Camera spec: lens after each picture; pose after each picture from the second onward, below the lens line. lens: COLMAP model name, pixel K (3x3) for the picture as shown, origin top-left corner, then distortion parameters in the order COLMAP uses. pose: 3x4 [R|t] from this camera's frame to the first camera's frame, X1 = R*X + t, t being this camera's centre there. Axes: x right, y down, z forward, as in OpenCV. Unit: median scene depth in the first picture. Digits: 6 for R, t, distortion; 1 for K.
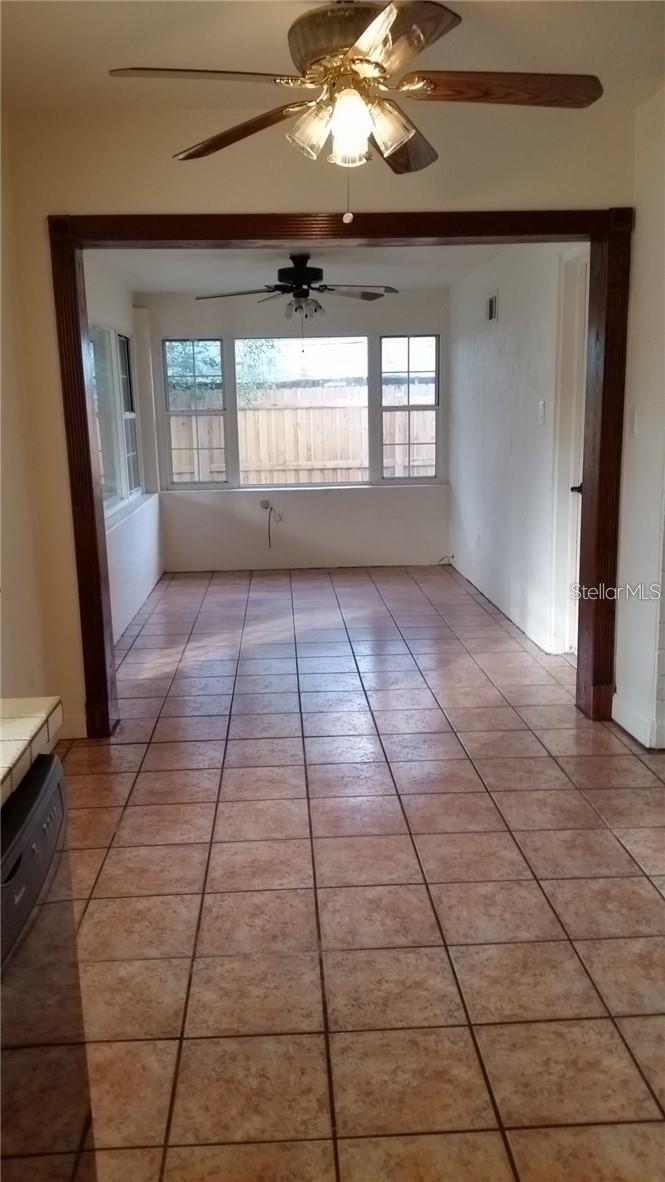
lens RADIAL K [[983.3, 0, 318.3], [0, 983.3, 590.6], [0, 0, 1]] dist [0.104450, -0.217372]
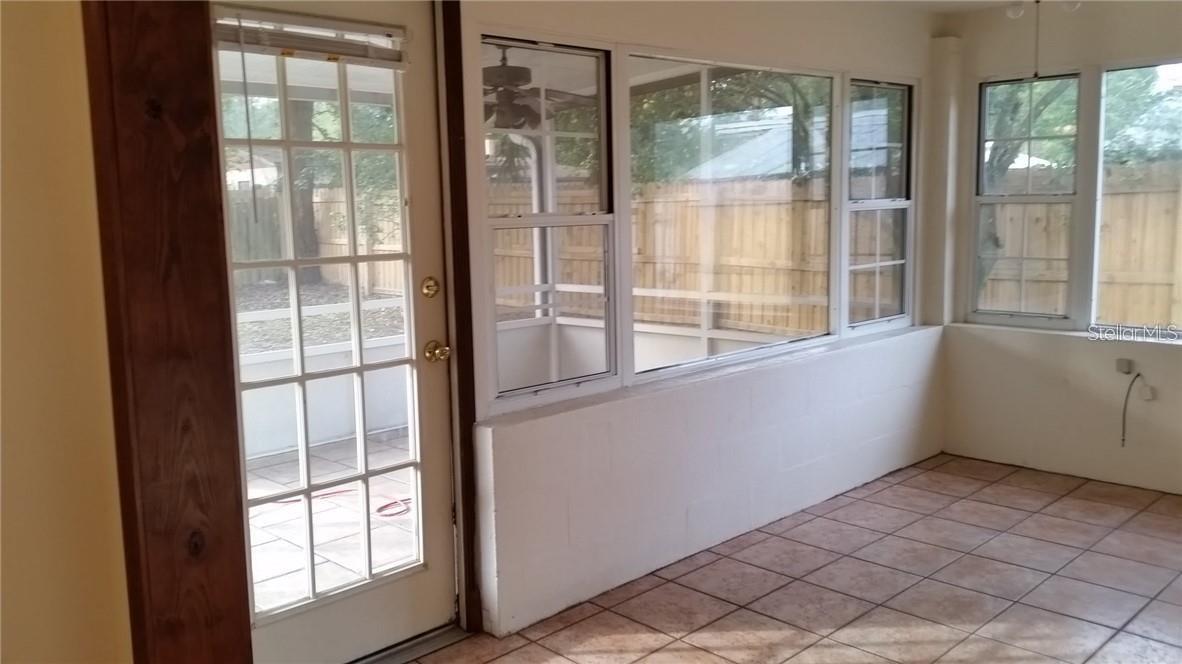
lens RADIAL K [[952.3, 0, 590.0], [0, 952.3, 310.8], [0, 0, 1]] dist [0.071045, -0.187985]
pose [[0.655194, 0.096407, -0.749284, 0.437123], [-0.133696, 0.990966, 0.010596, -0.252102], [0.743536, 0.093233, 0.662164, 1.279594]]
